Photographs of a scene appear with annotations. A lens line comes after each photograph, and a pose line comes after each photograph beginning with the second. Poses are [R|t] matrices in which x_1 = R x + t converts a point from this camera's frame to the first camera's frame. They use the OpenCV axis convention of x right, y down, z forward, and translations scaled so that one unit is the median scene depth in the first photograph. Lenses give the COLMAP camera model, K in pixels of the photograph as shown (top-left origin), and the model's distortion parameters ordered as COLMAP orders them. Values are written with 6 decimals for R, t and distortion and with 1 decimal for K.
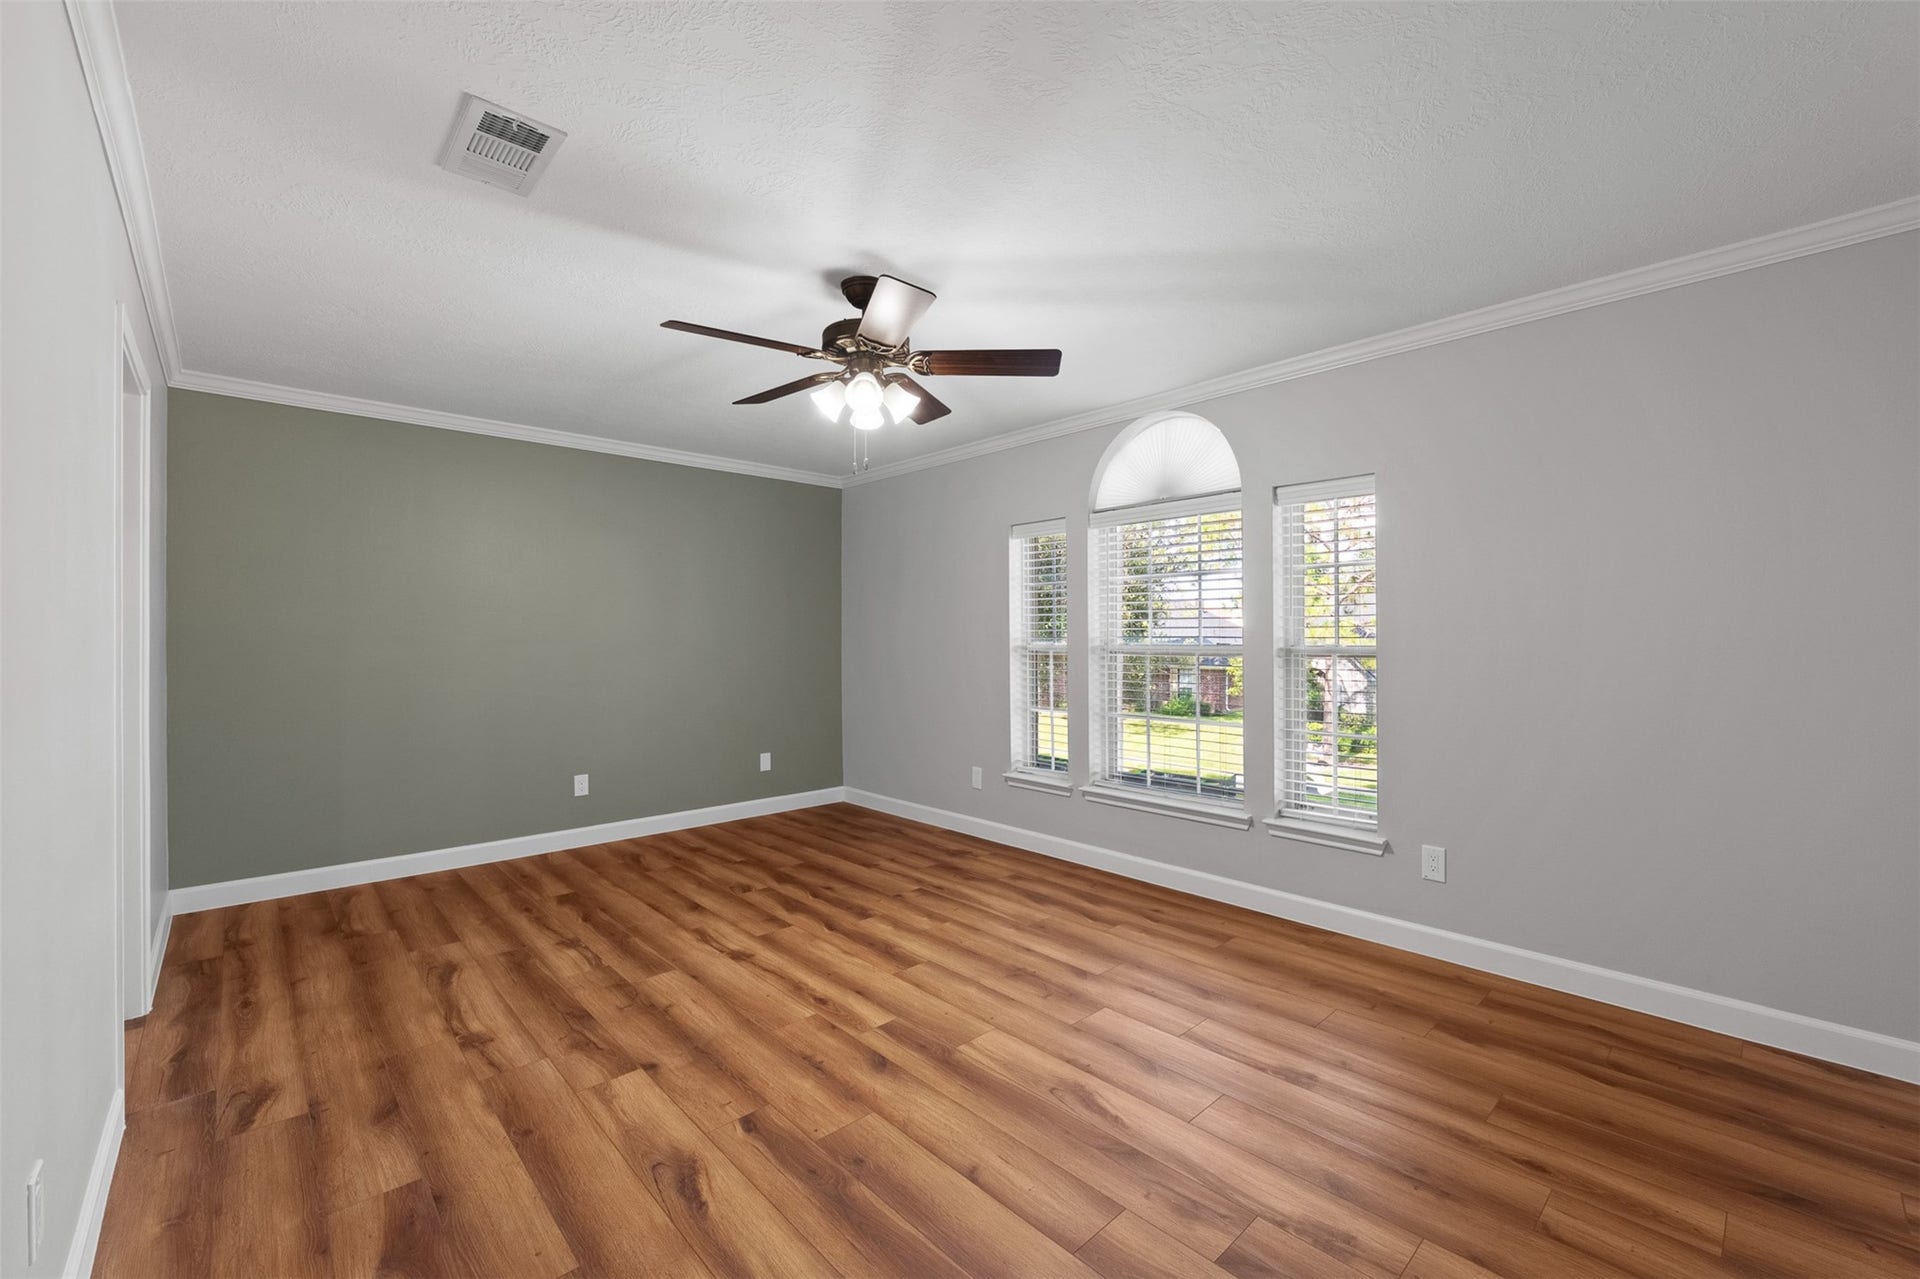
lens RADIAL K [[764.6, 0, 956.2], [0, 764.6, 634.4], [0, 0, 1]] dist [-0.010516, 0.000058]
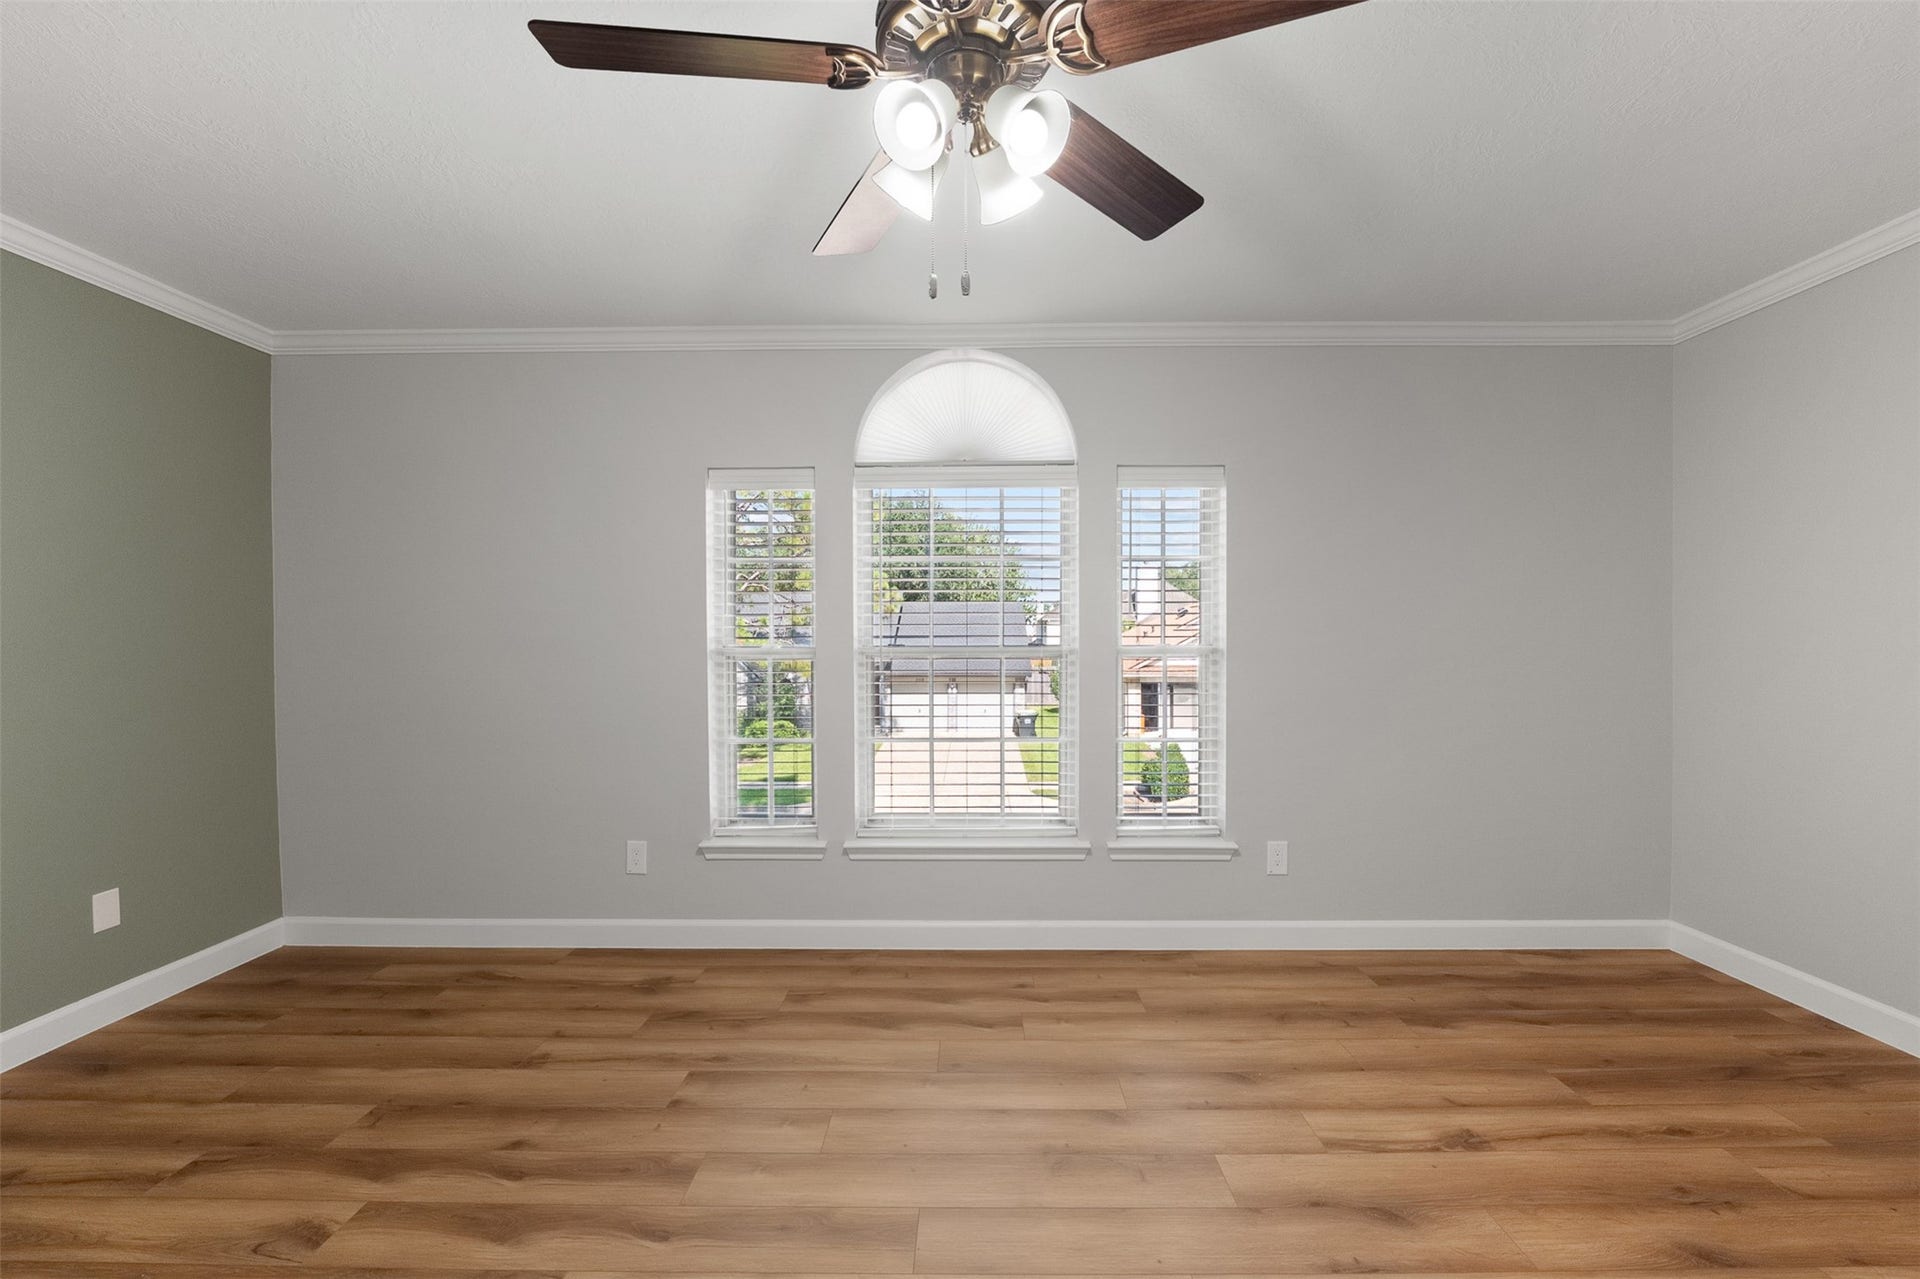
lens RADIAL K [[795.8, 0, 955.5], [0, 795.8, 643.8], [0, 0, 1]] dist [-0.011572, 0.000179]
pose [[0.696196, -0.009791, 0.717785, -0.392266], [-0.000109, 0.999906, 0.013745, 0.000148], [-0.717852, -0.009648, 0.696129, 0.519461]]
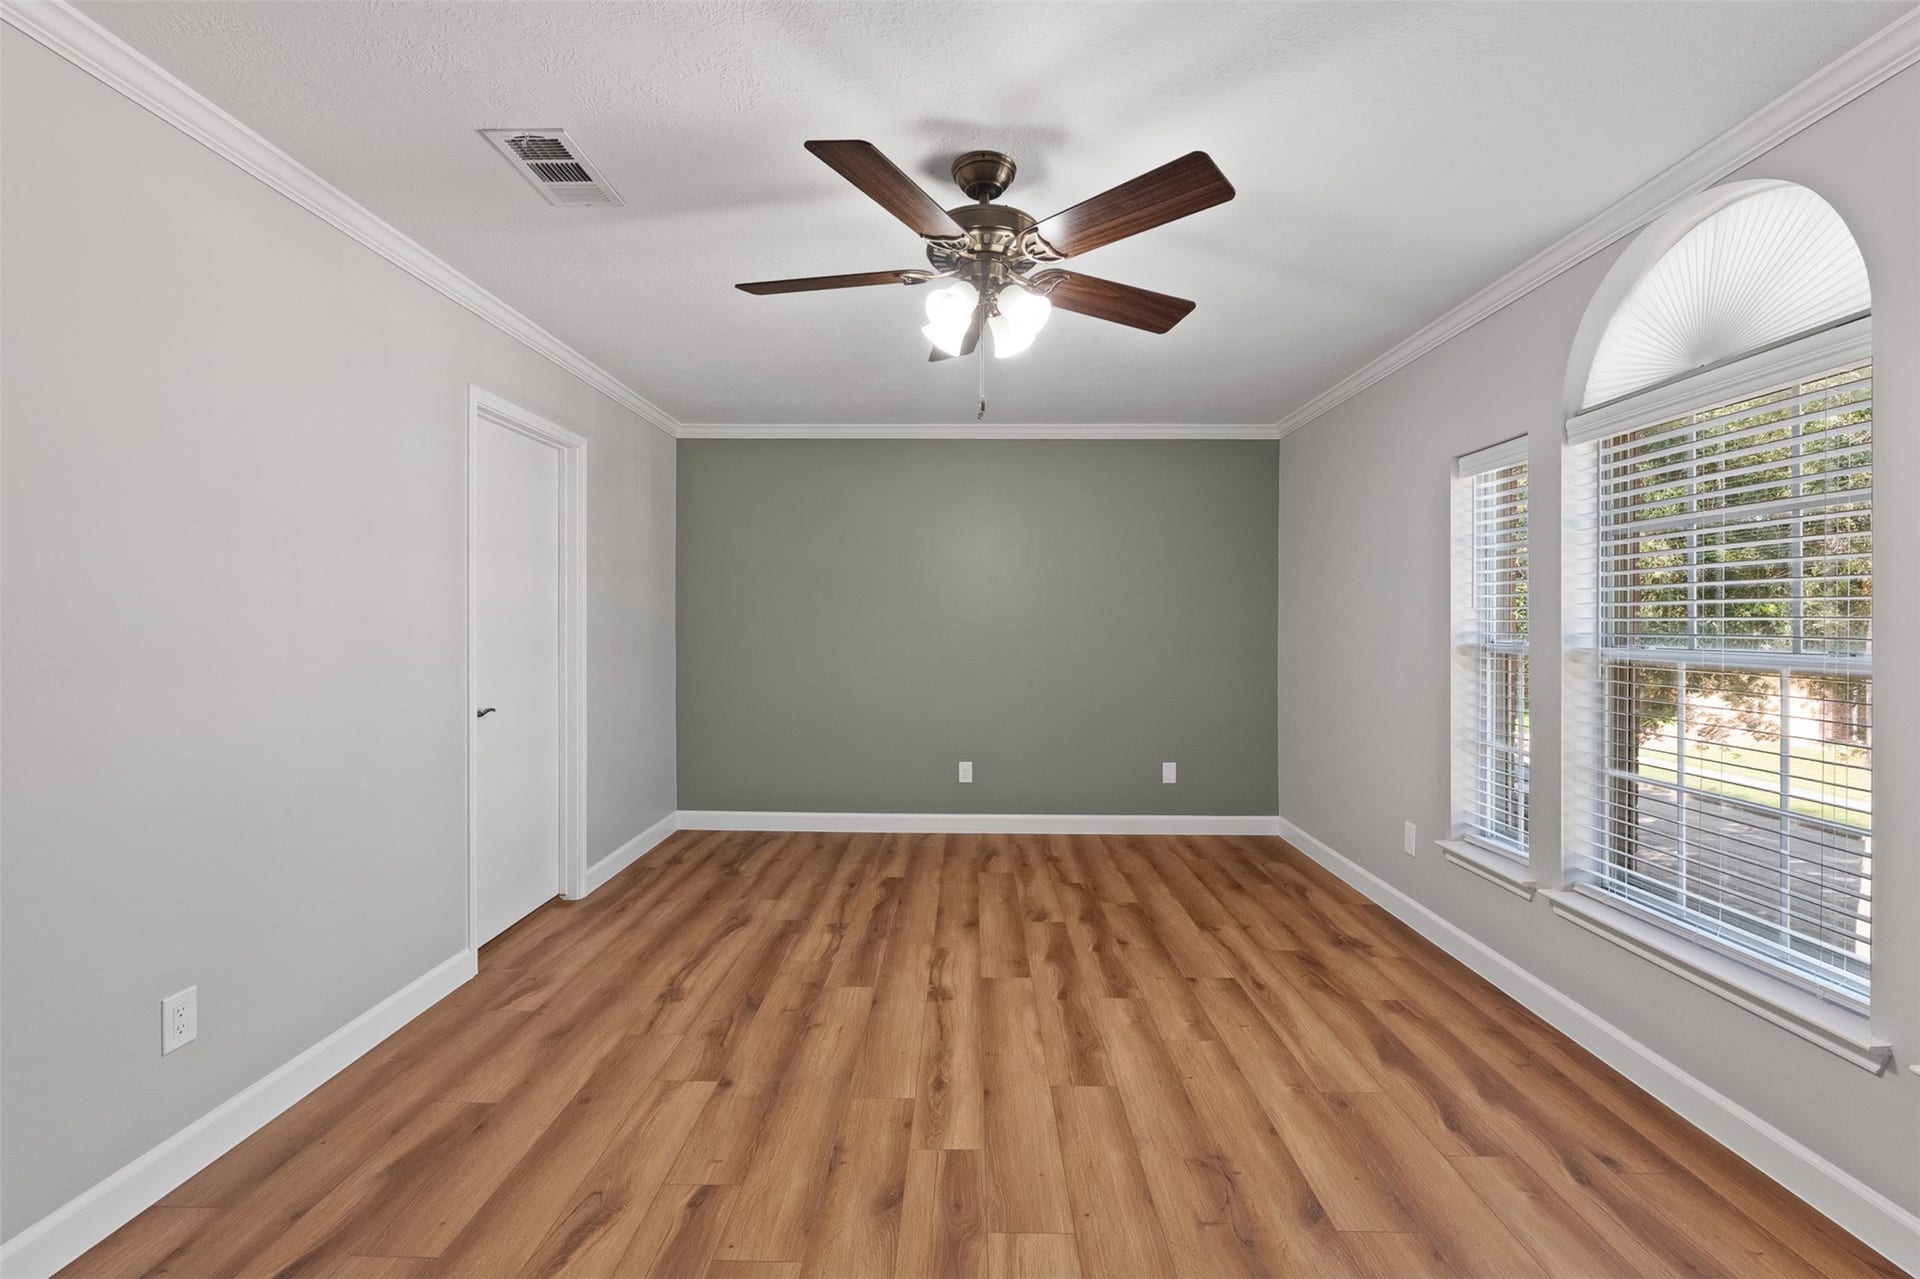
lens RADIAL K [[799.2, 0, 966.0], [0, 799.2, 624.9], [0, 0, 1]] dist [-0.012267, -0.000185]
pose [[0.728626, 0.007748, -0.684868, 0.330635], [-0.003939, 0.999967, 0.007123, -0.006644], [0.684901, -0.002492, 0.728632, 0.329591]]
